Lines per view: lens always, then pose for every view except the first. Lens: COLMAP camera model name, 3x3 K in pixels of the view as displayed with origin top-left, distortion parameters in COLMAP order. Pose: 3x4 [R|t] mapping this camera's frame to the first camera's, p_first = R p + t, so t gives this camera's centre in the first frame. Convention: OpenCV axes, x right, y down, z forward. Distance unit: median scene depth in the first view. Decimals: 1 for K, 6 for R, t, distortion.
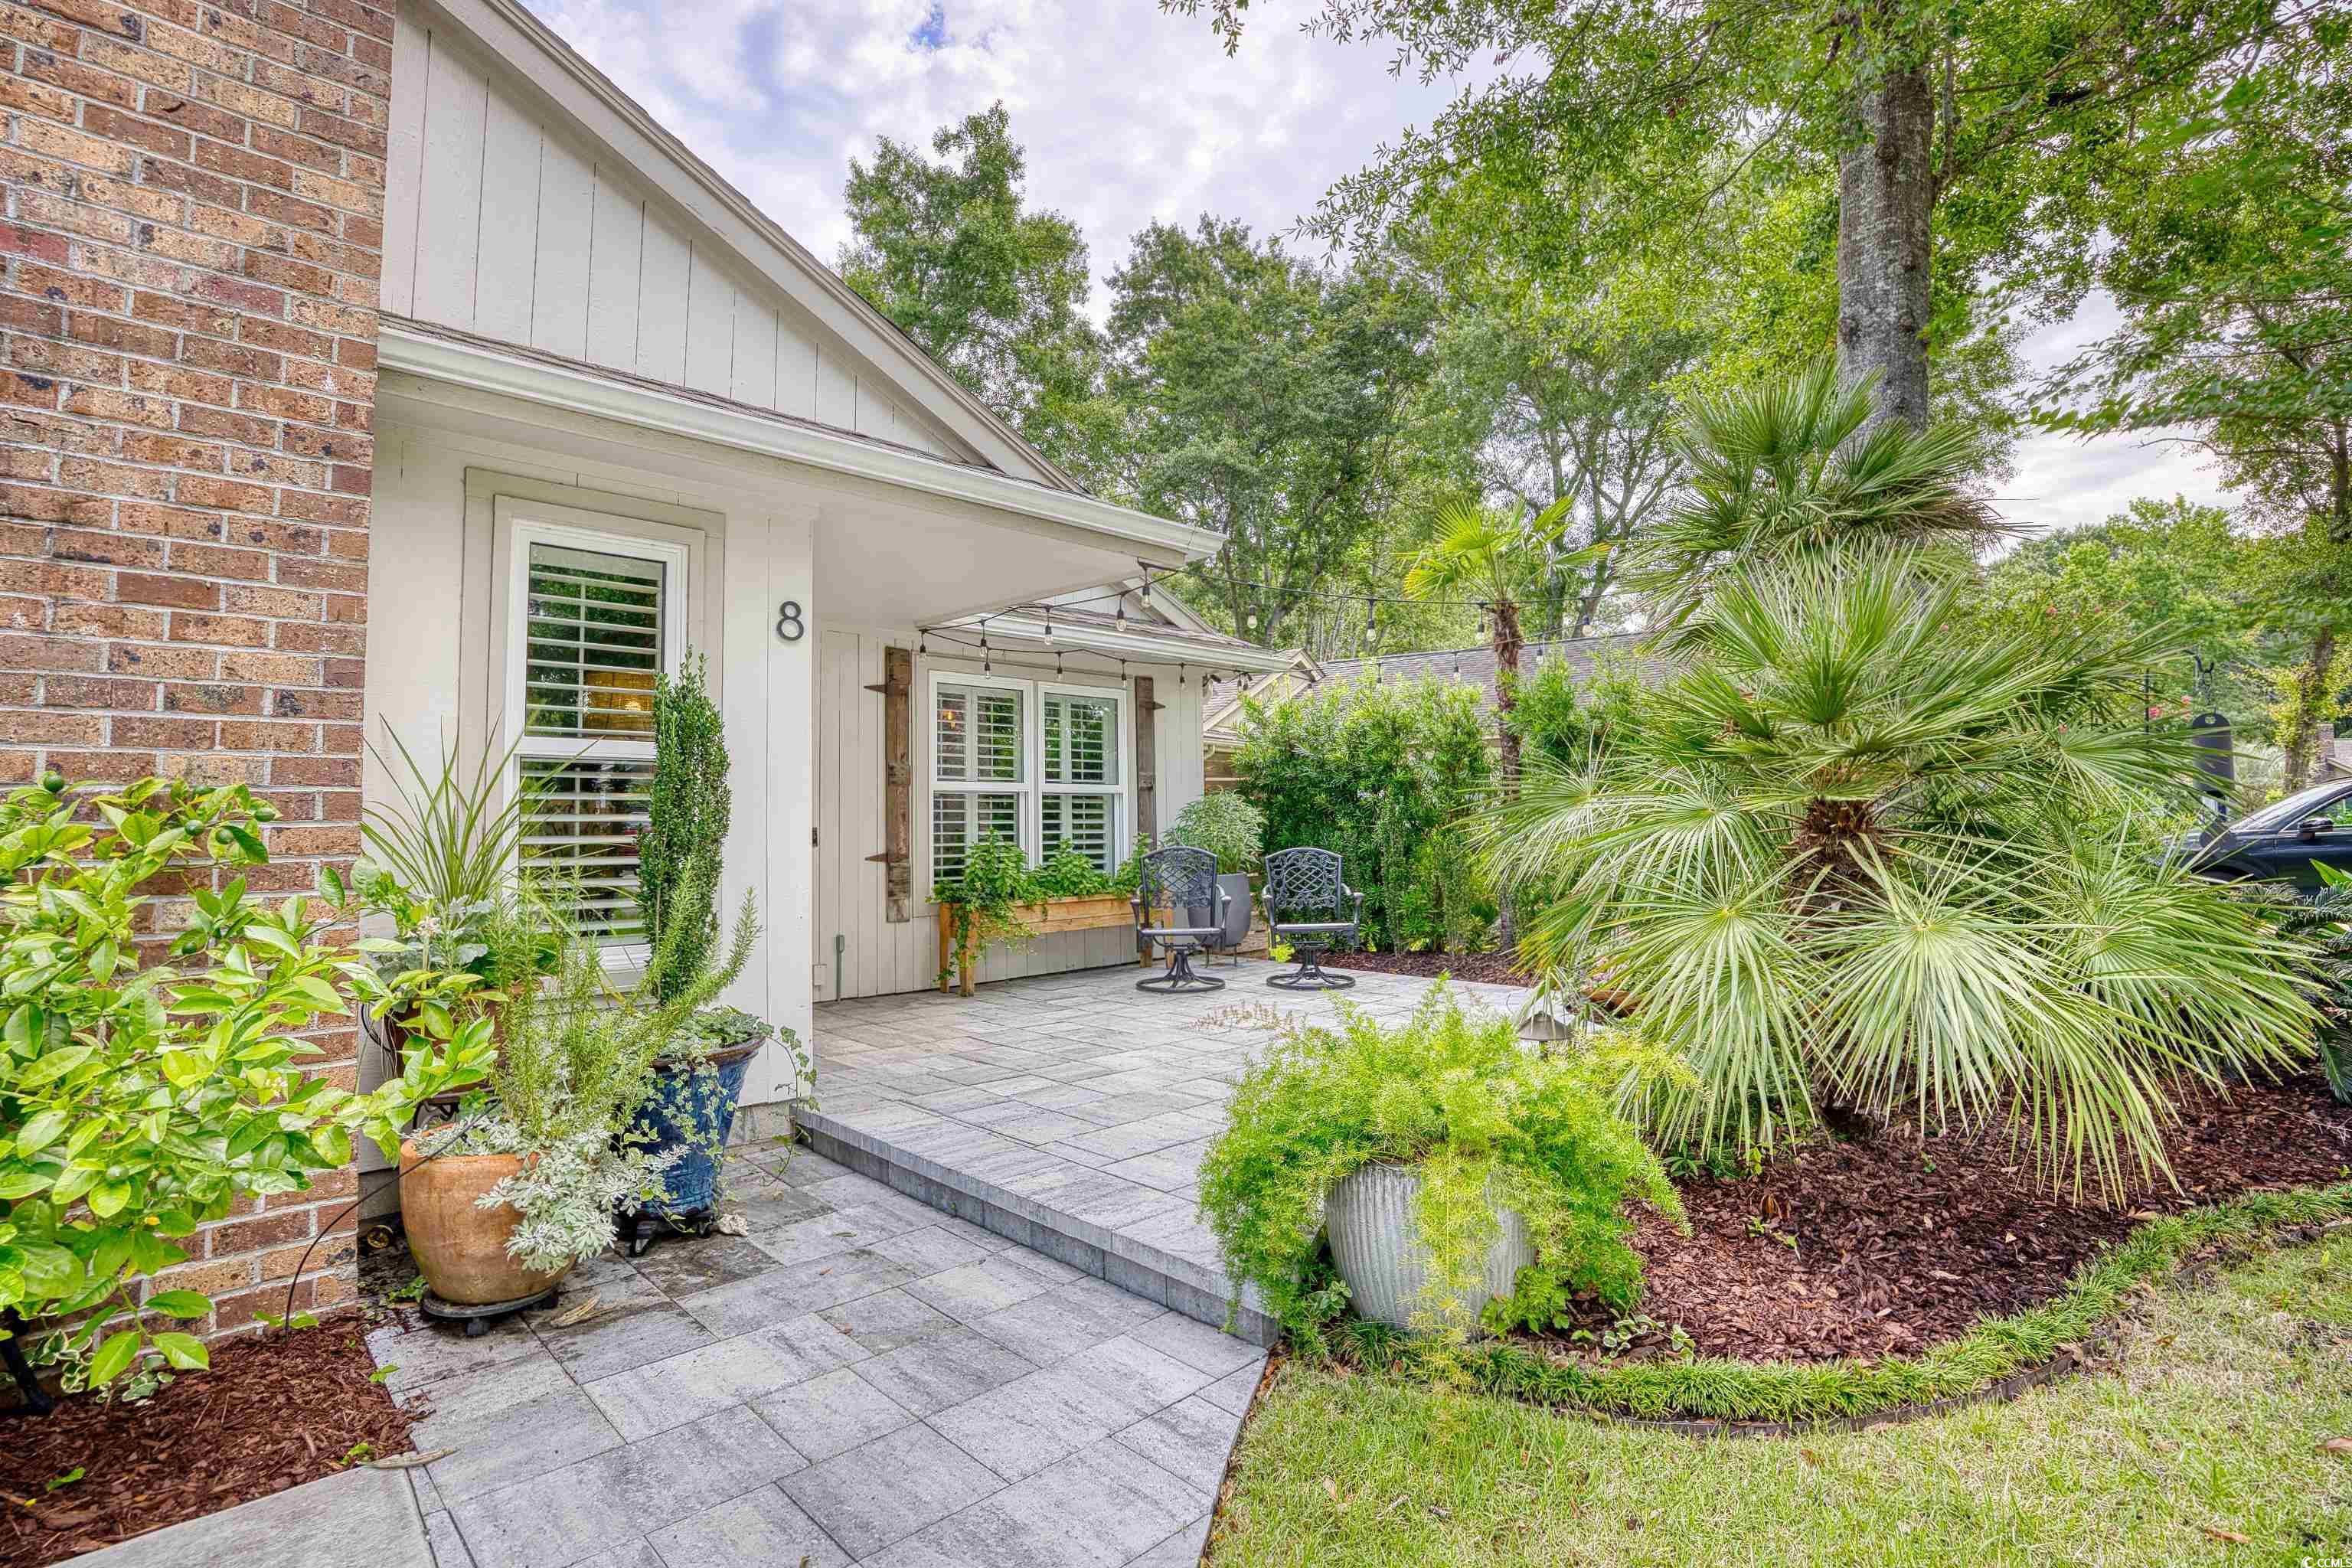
lens RADIAL K [[1112.8, 0, 1177.6], [0, 1112.8, 773.9], [0, 0, 1]] dist [-0.064804, 0.017503]
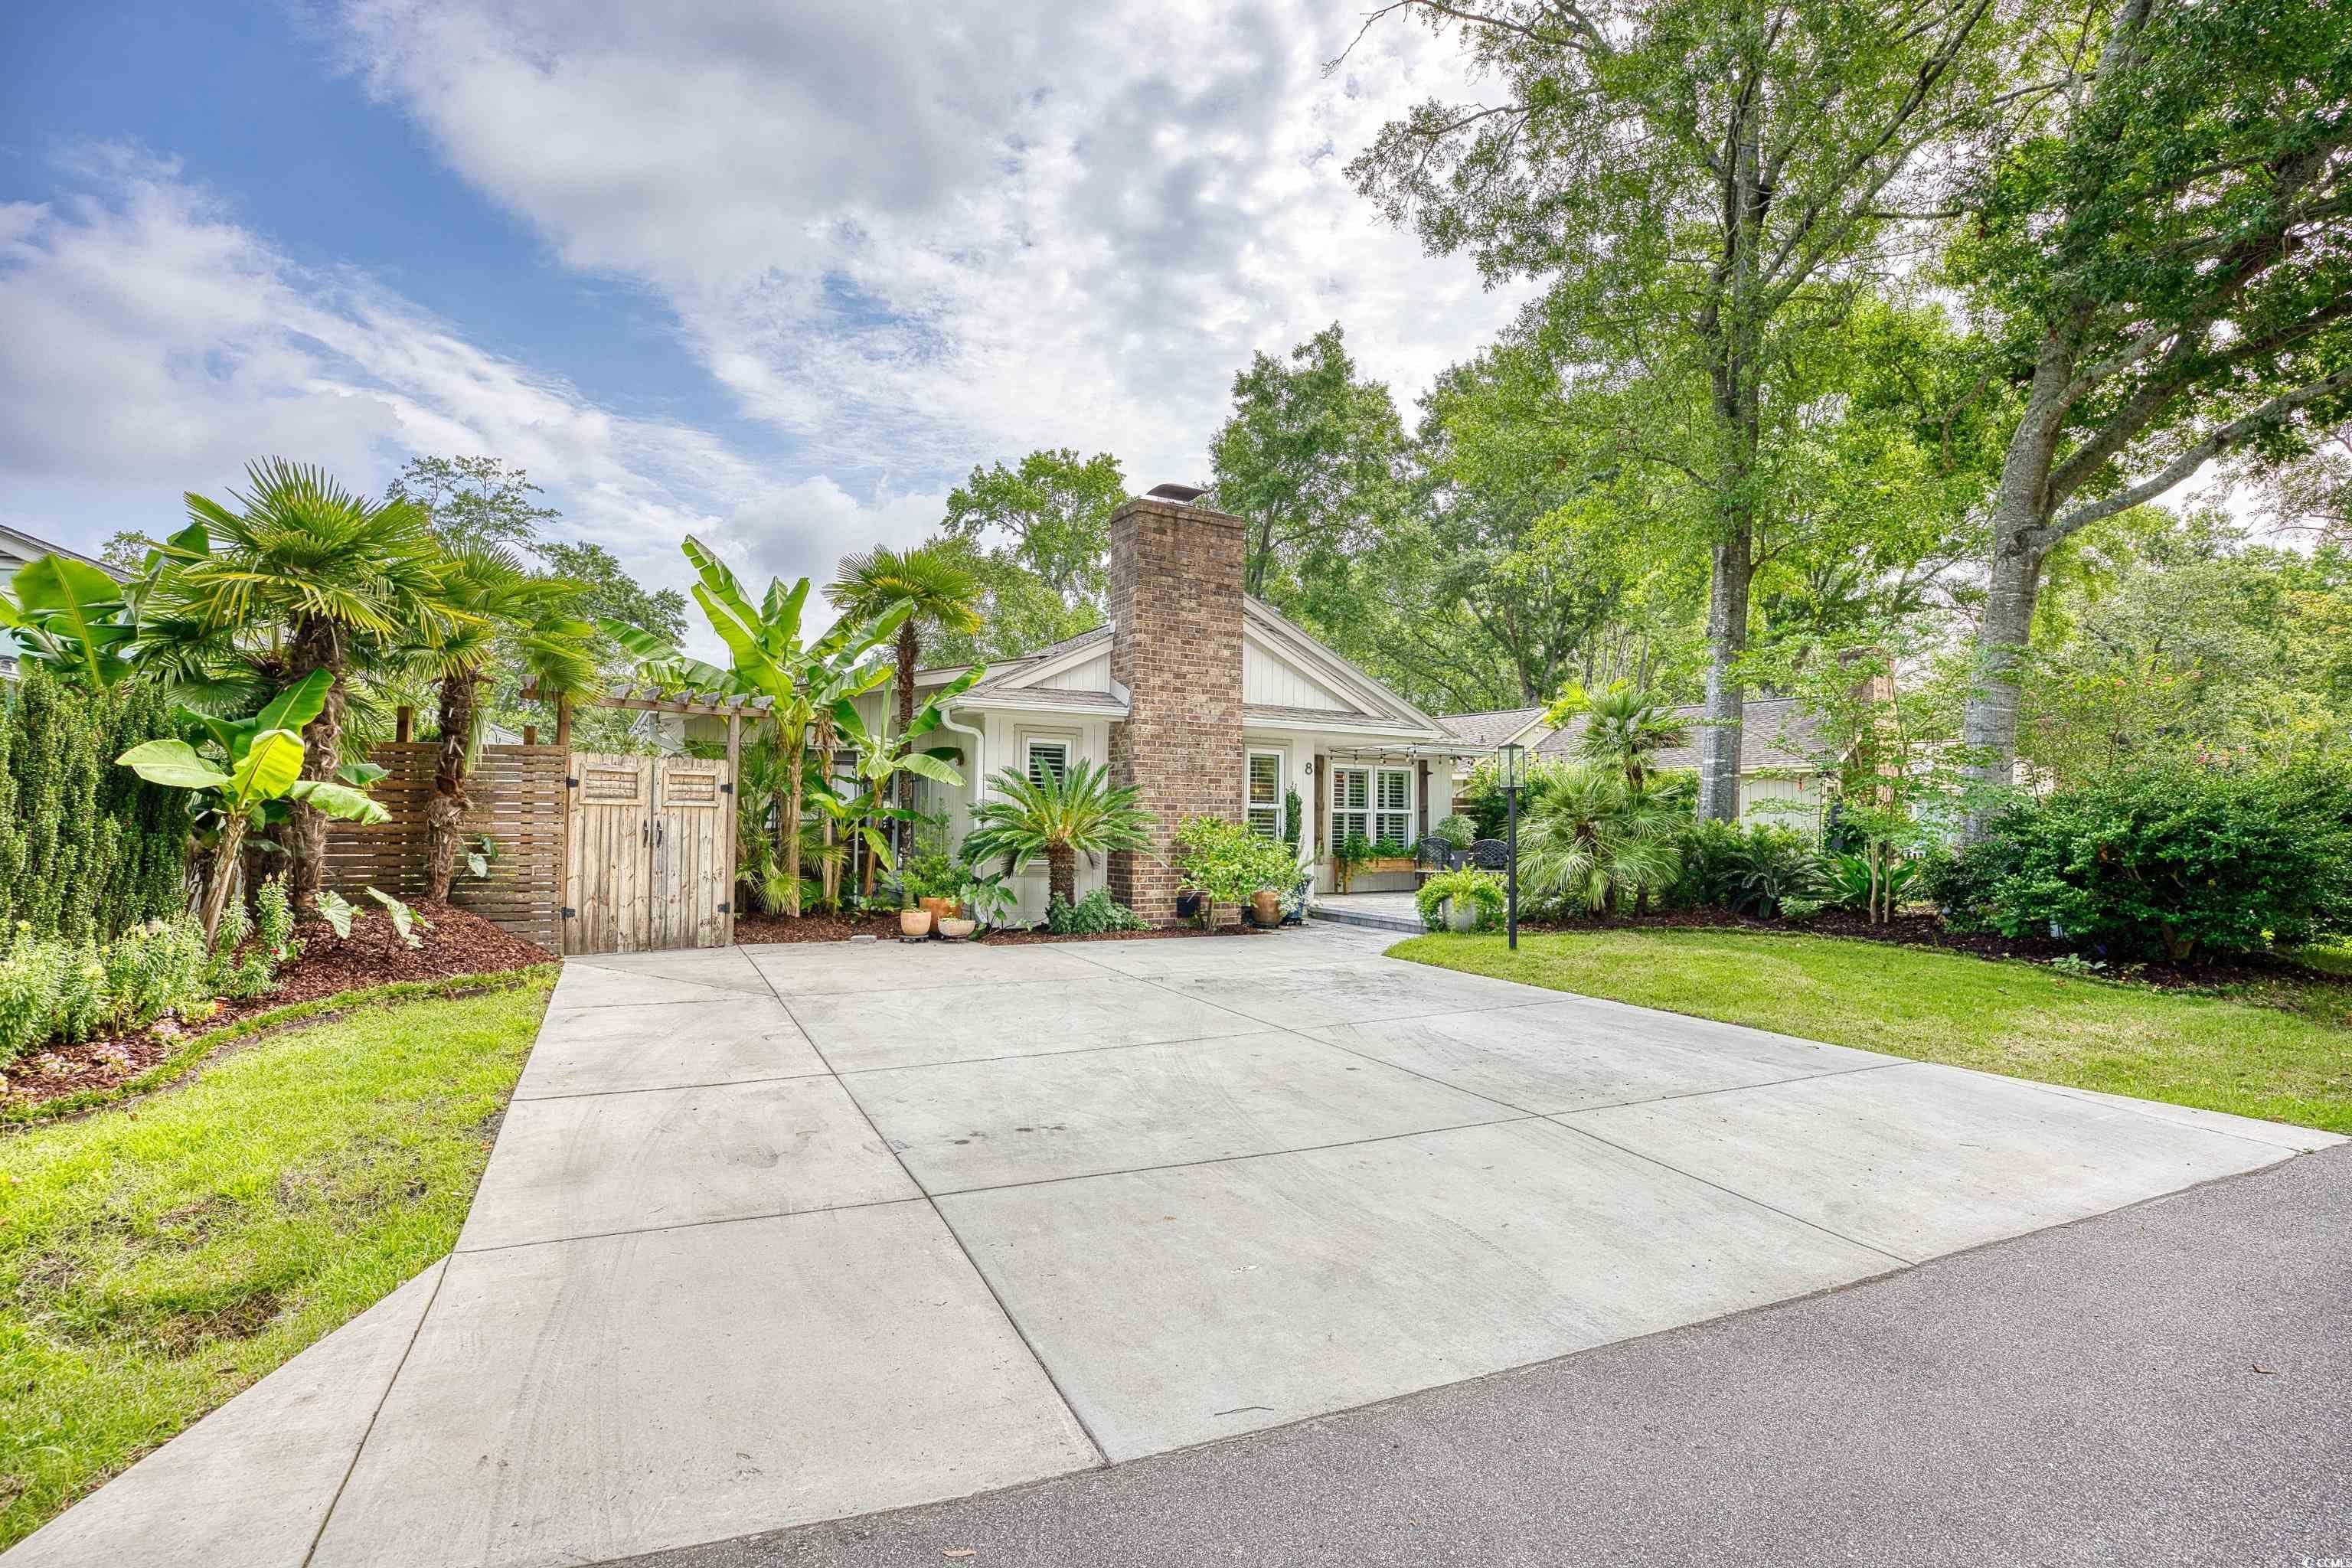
lens RADIAL K [[1128.7, 0, 1181.7], [0, 1128.7, 770.8], [0, 0, 1]] dist [-0.084569, 0.032620]
pose [[0.962101, 0.007853, -0.272581, 0.121965], [-0.007893, 0.999968, 0.000949, -0.067765], [0.272580, 0.001238, 0.962132, -1.317903]]
